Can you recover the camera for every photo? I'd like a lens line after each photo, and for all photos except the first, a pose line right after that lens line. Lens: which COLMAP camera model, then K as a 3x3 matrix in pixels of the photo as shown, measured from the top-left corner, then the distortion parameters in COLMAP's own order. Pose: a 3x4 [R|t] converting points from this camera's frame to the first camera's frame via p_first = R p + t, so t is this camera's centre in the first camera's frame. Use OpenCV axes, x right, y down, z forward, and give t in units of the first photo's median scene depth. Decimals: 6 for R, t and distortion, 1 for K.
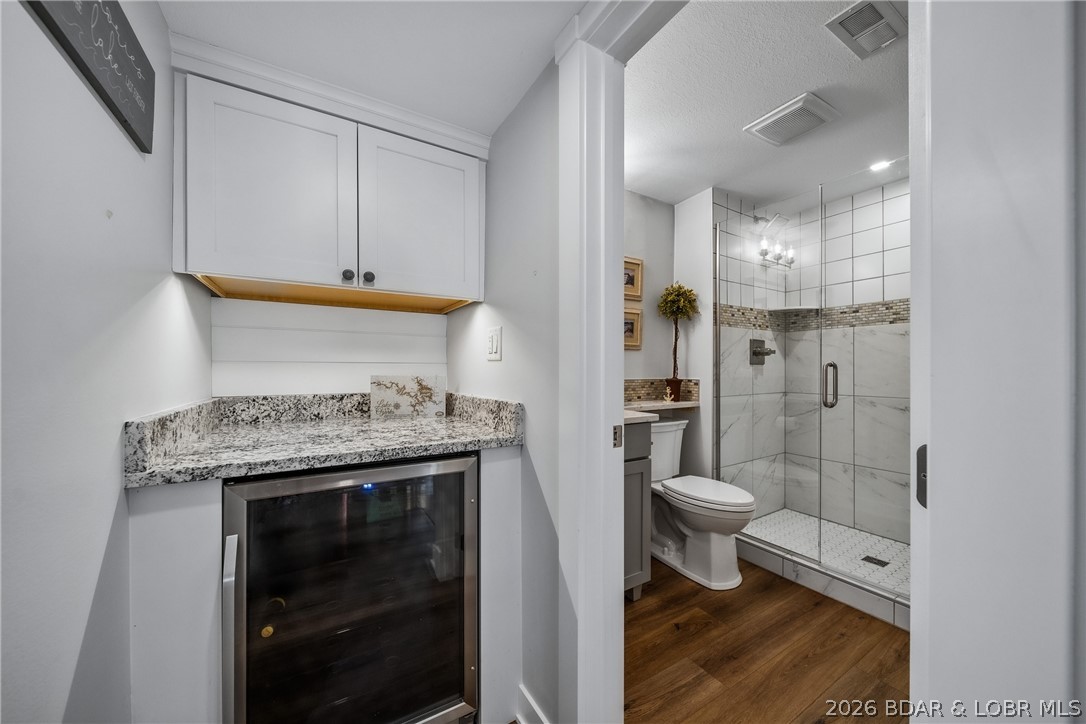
lens RADIAL K [[385.4, 0, 542.7], [0, 385.4, 367.3], [0, 0, 1]] dist [0.002694, -0.001852]
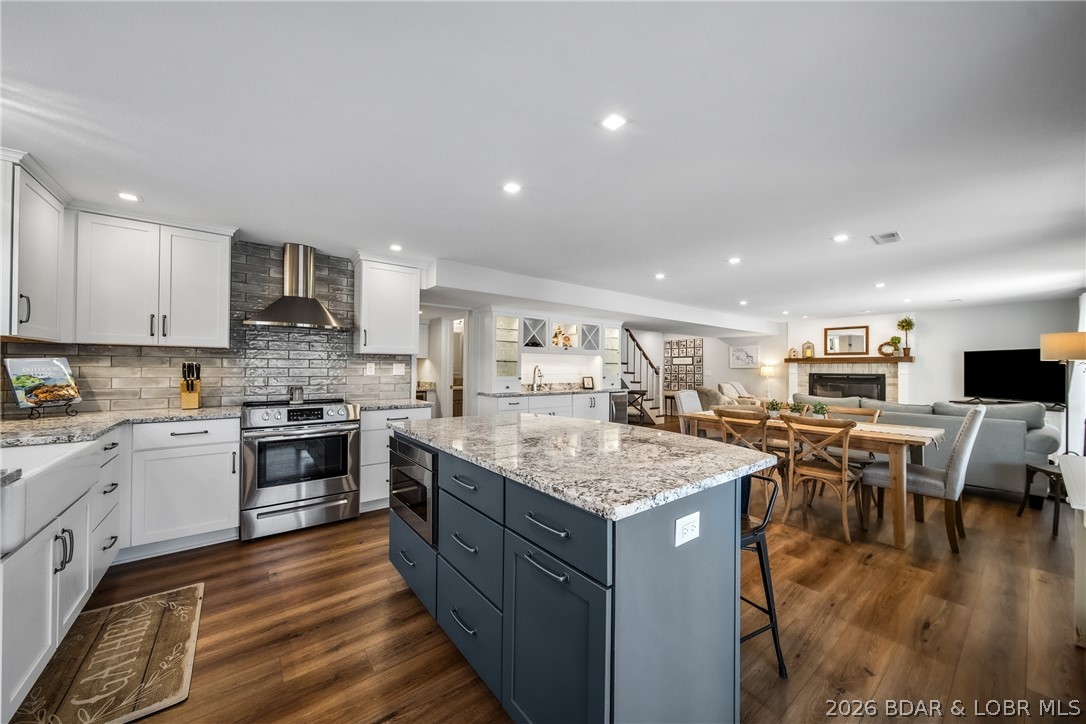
lens RADIAL K [[386.2, 0, 539.1], [0, 386.2, 365.7], [0, 0, 1]] dist [-0.000683, -0.000724]
pose [[0.992776, 0.008522, 0.119683, 0.935334], [-0.008040, 0.999958, -0.004506, -0.150111], [-0.119716, 0.003511, 0.992802, -5.660223]]
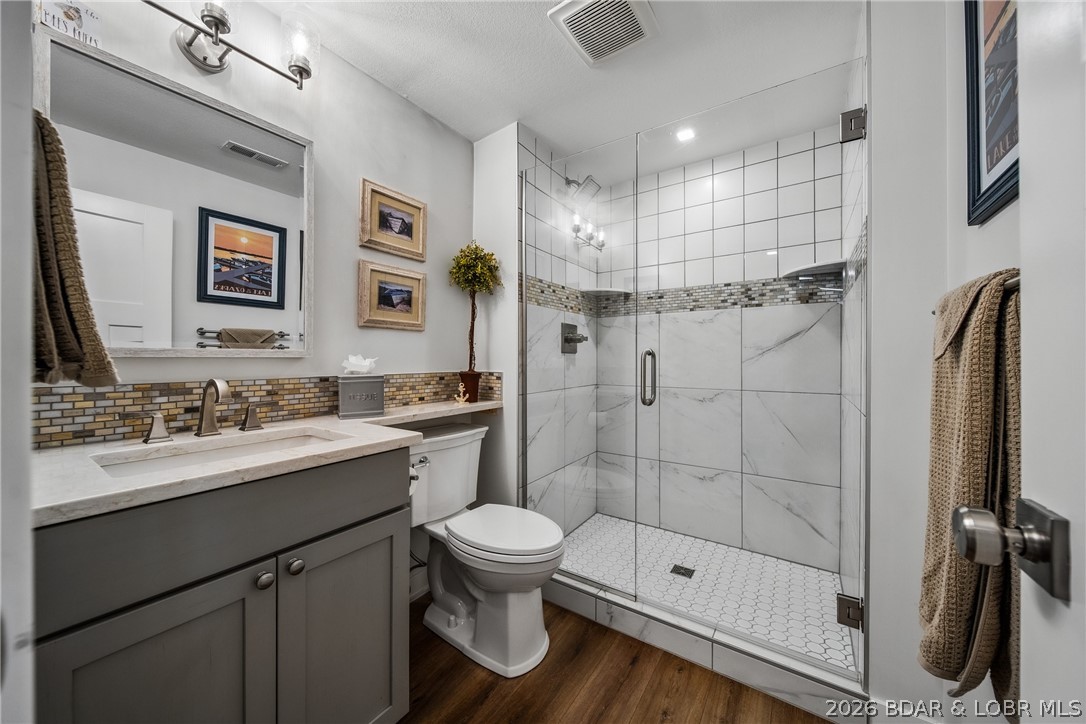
lens RADIAL K [[388.4, 0, 544.0], [0, 388.4, 355.2], [0, 0, 1]] dist [-0.001774, -0.000502]
pose [[0.907529, 0.003249, 0.419977, 0.158427], [-0.001092, 0.999985, -0.005378, 0.001947], [-0.419988, 0.004422, 0.907519, 0.266513]]
